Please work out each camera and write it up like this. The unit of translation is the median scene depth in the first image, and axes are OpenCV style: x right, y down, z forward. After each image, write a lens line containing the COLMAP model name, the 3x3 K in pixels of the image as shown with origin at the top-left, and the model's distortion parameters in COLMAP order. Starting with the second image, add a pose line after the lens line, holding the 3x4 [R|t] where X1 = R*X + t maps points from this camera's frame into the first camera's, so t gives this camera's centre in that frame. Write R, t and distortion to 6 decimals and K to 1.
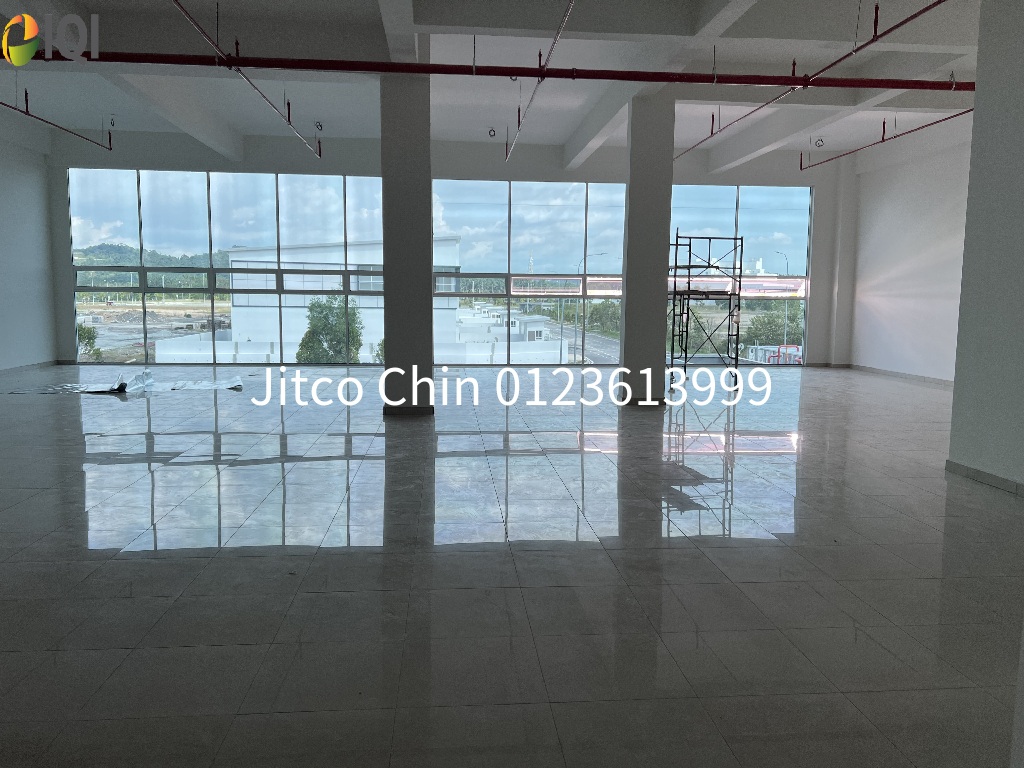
lens RADIAL K [[810.5, 0, 514.9], [0, 810.5, 345.8], [0, 0, 1]] dist [0.004289, -0.000542]
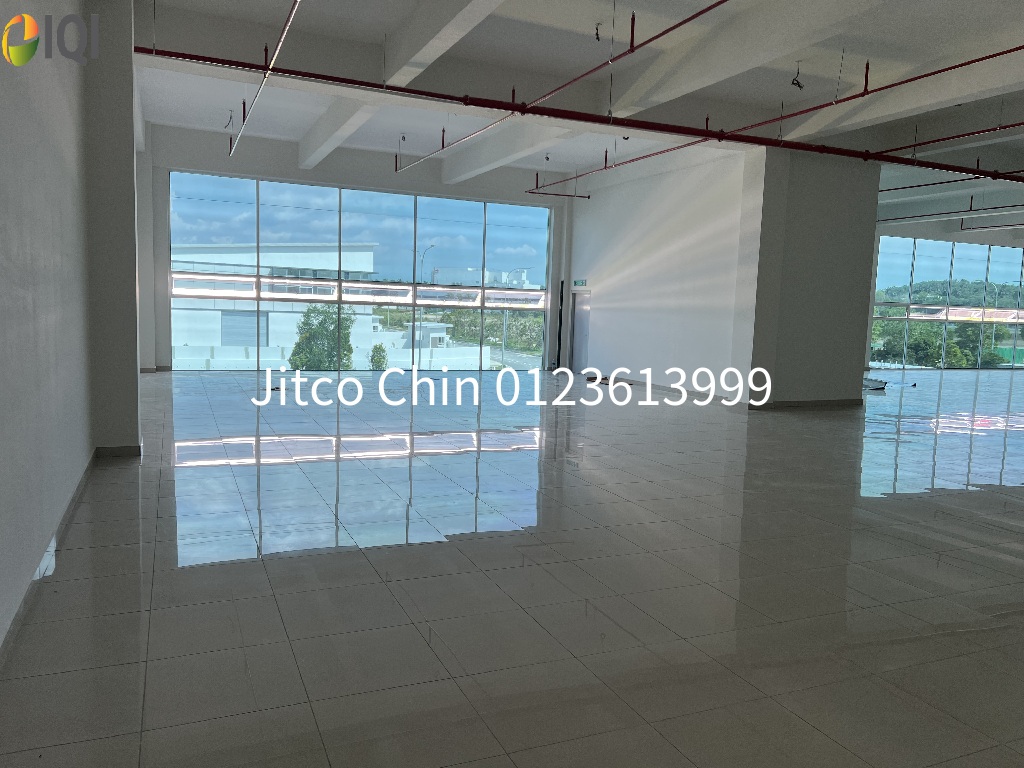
lens RADIAL K [[786.0, 0, 512.0], [0, 786.0, 384.0], [0, 0, 1]] dist [0.031260, -0.003251]
pose [[0.951676, -0.004959, 0.307065, -0.199976], [-0.008017, 0.999128, 0.040982, -0.001219], [-0.307000, -0.041463, 0.950806, -0.022531]]
